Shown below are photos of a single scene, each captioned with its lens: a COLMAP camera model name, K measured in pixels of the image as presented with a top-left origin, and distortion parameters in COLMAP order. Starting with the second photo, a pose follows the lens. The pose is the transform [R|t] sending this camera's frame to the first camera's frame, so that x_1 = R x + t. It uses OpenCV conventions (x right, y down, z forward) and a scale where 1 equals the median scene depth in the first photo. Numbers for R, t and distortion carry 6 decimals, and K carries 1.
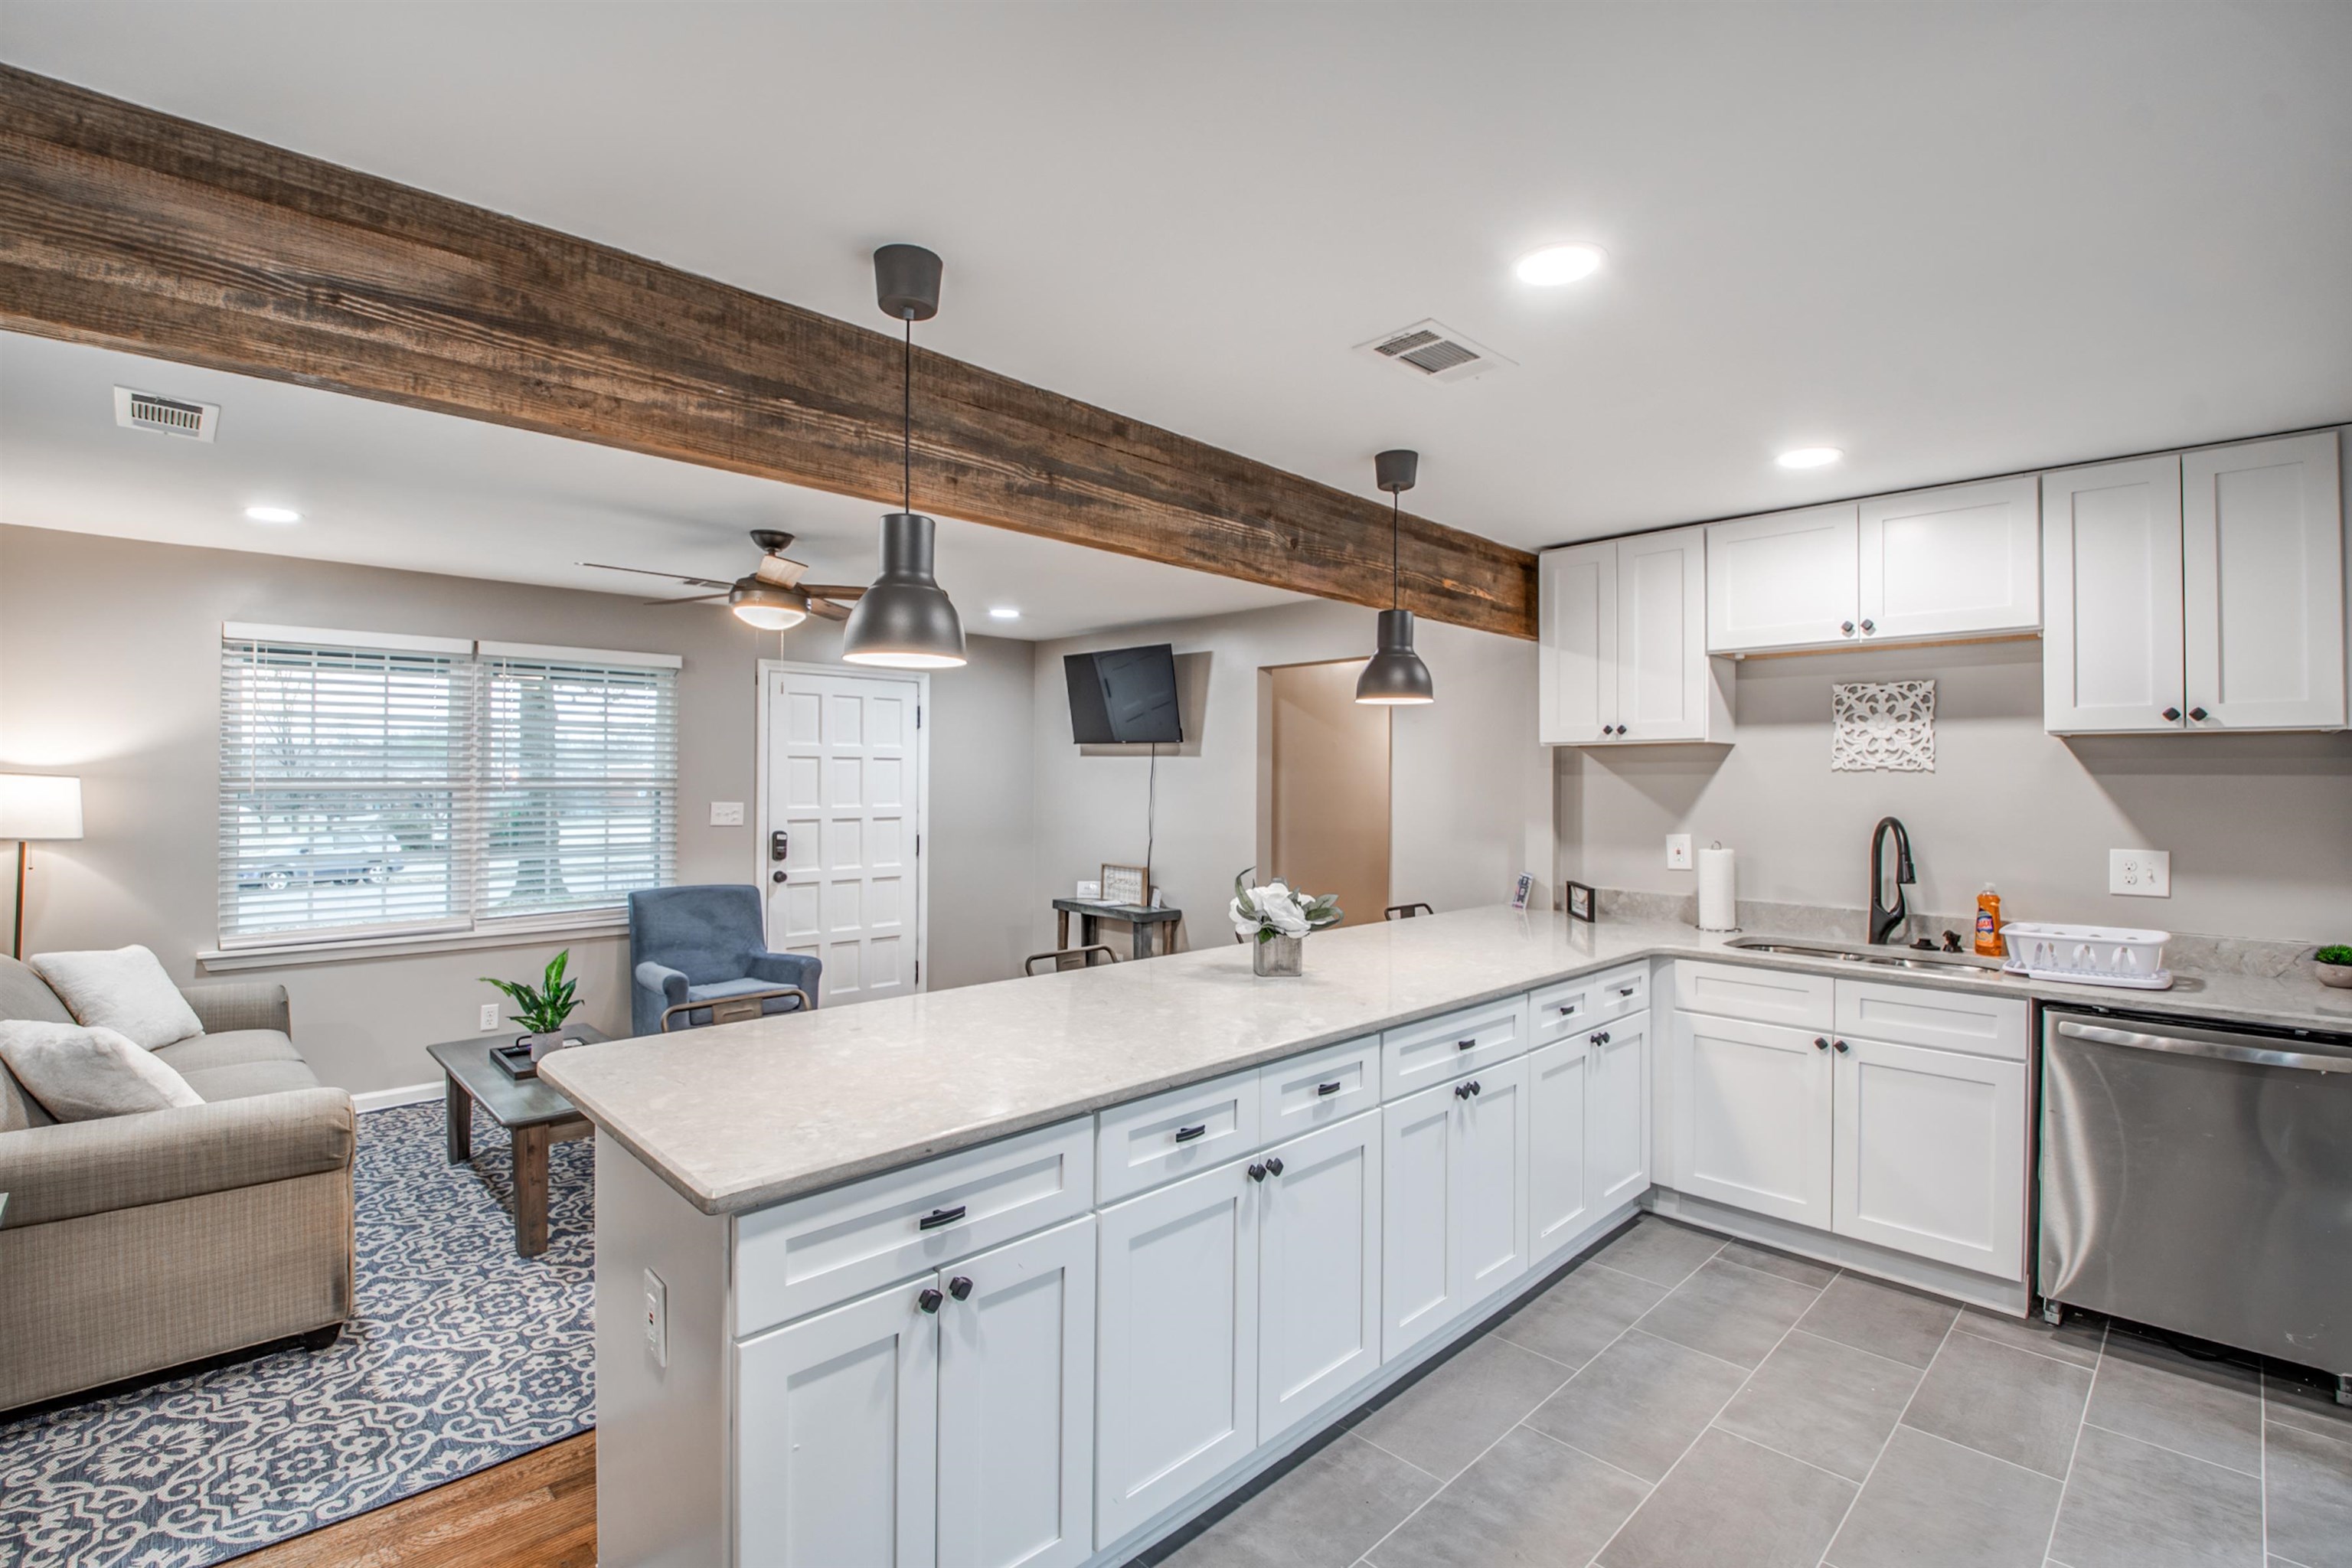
lens RADIAL K [[1036.2, 0, 1165.9], [0, 1036.2, 768.0], [0, 0, 1]] dist [0.005284, -0.023674]
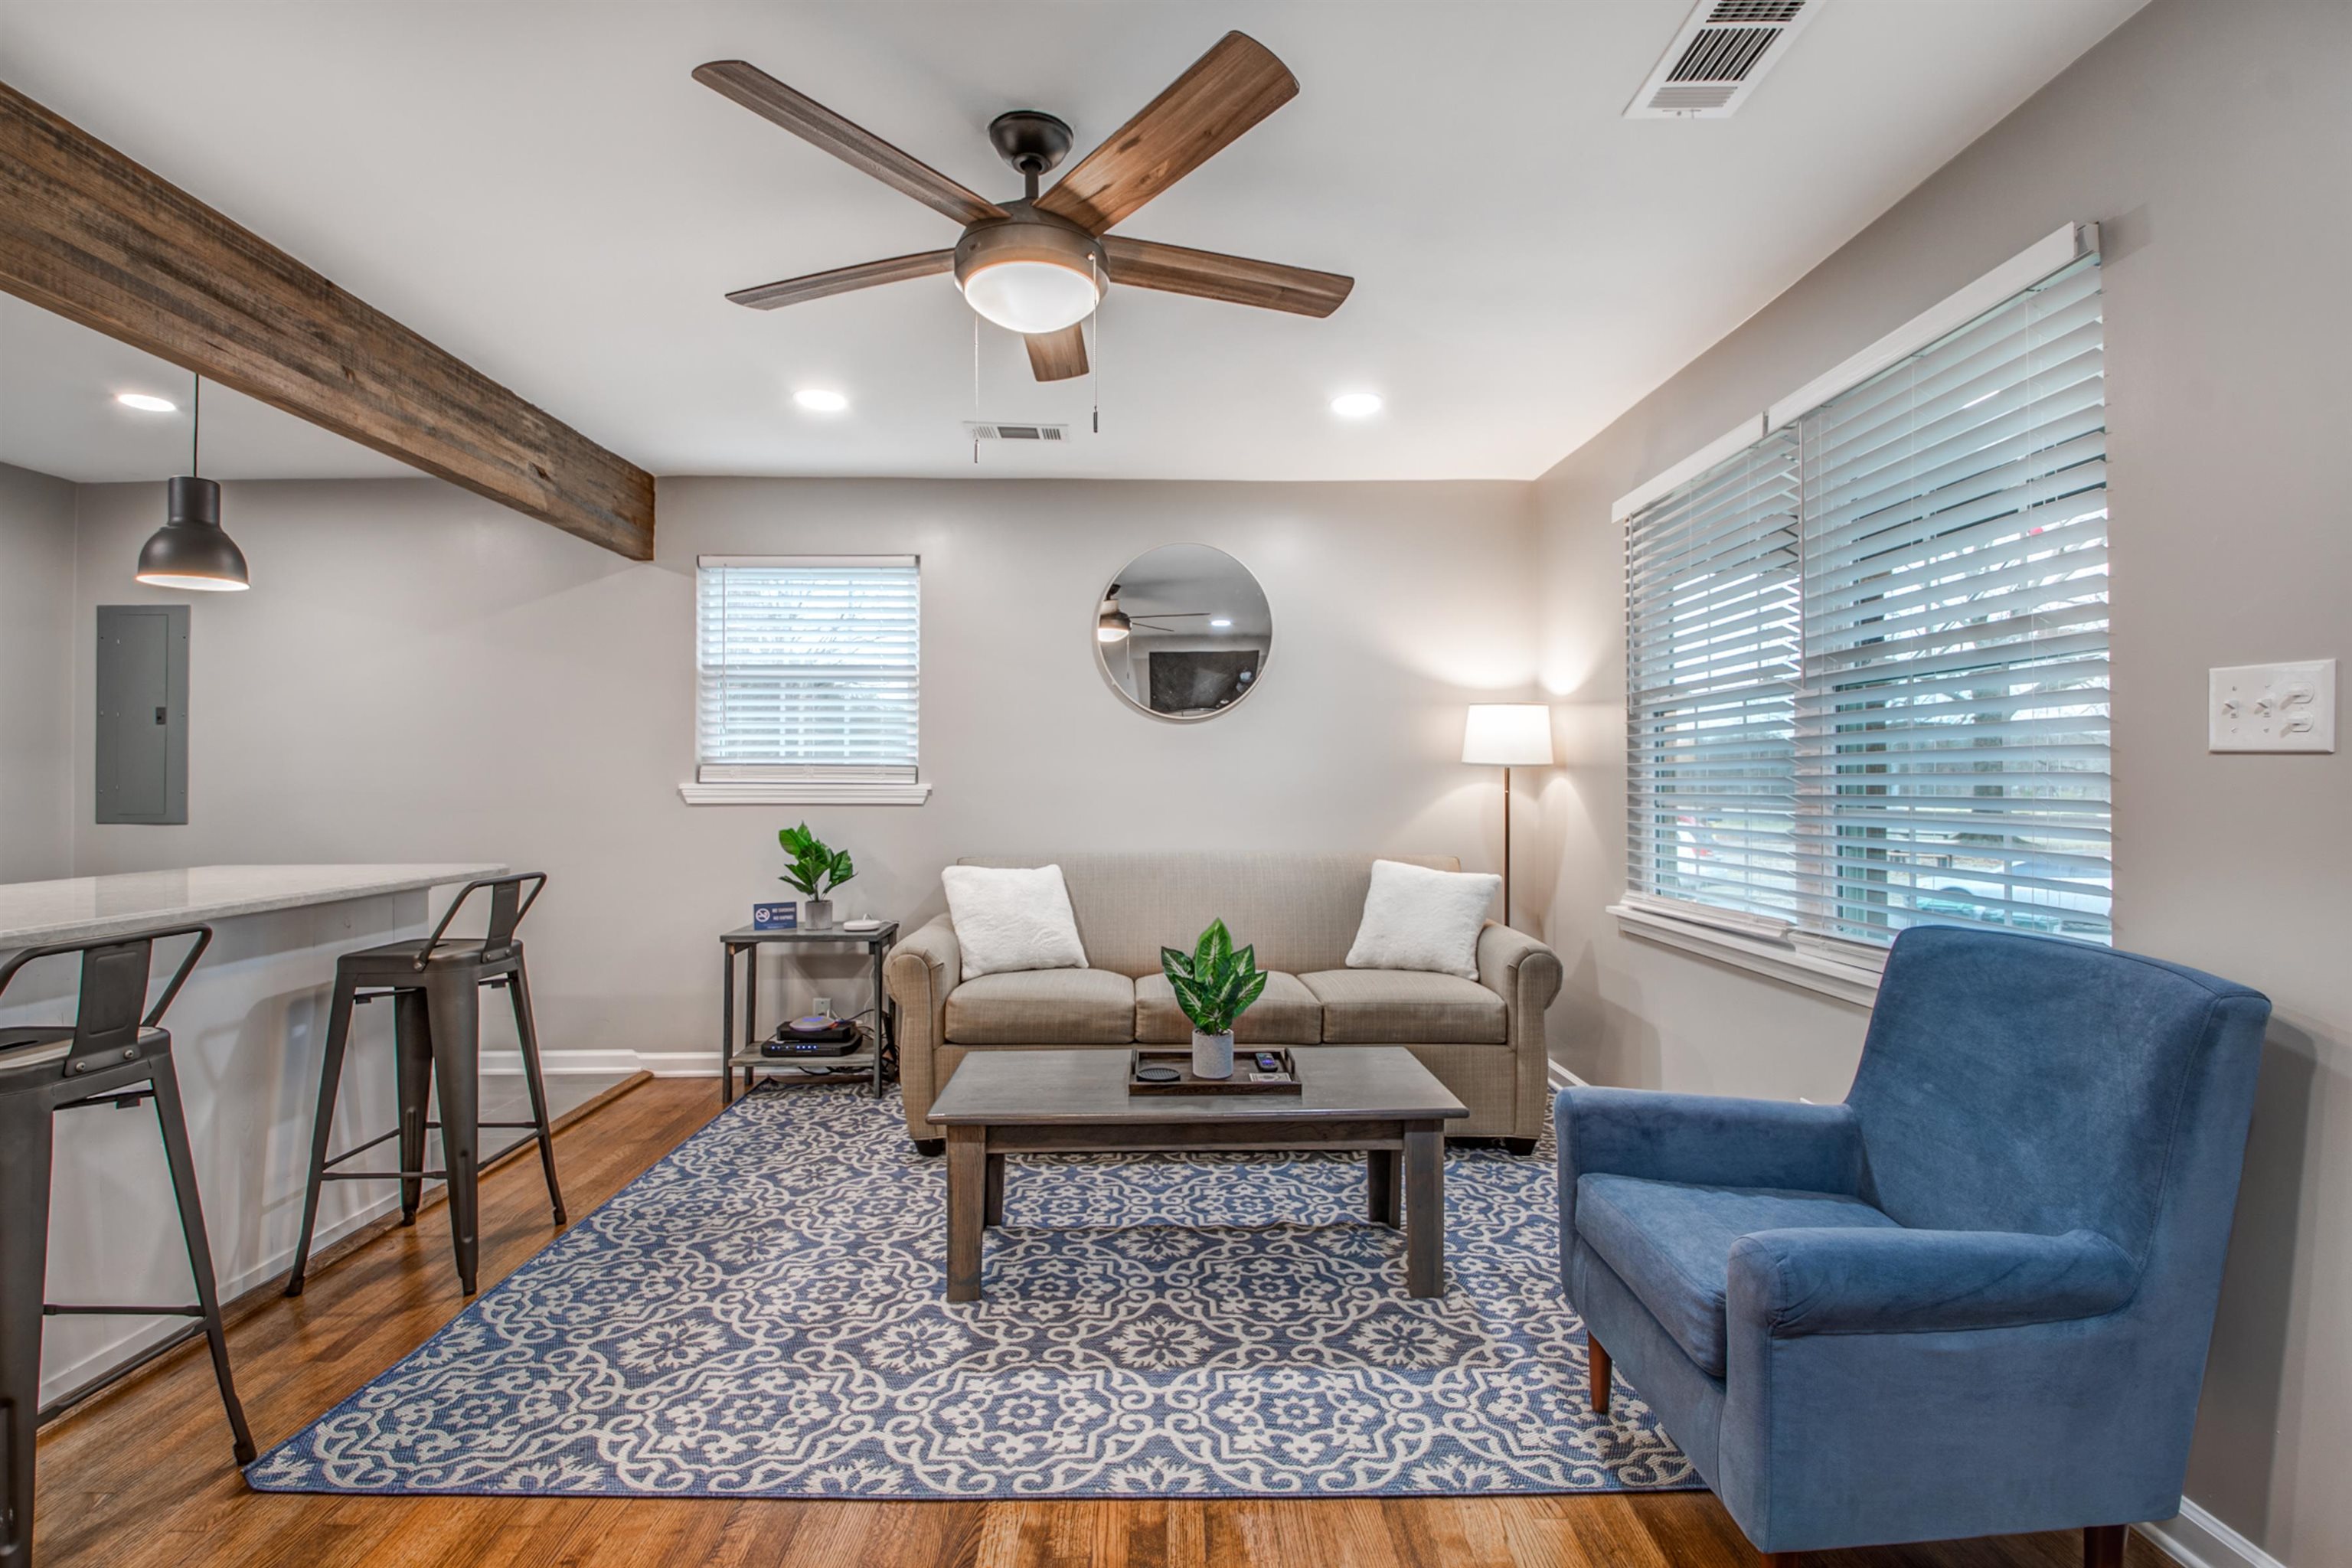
lens RADIAL K [[1089.6, 0, 1169.9], [0, 1089.6, 769.8], [0, 0, 1]] dist [0.044556, -0.041865]
pose [[-0.683997, -0.017778, -0.729268, -0.047075], [0.004859, 0.999570, -0.028924, 0.110054], [0.729469, -0.023328, -0.683616, 1.624980]]
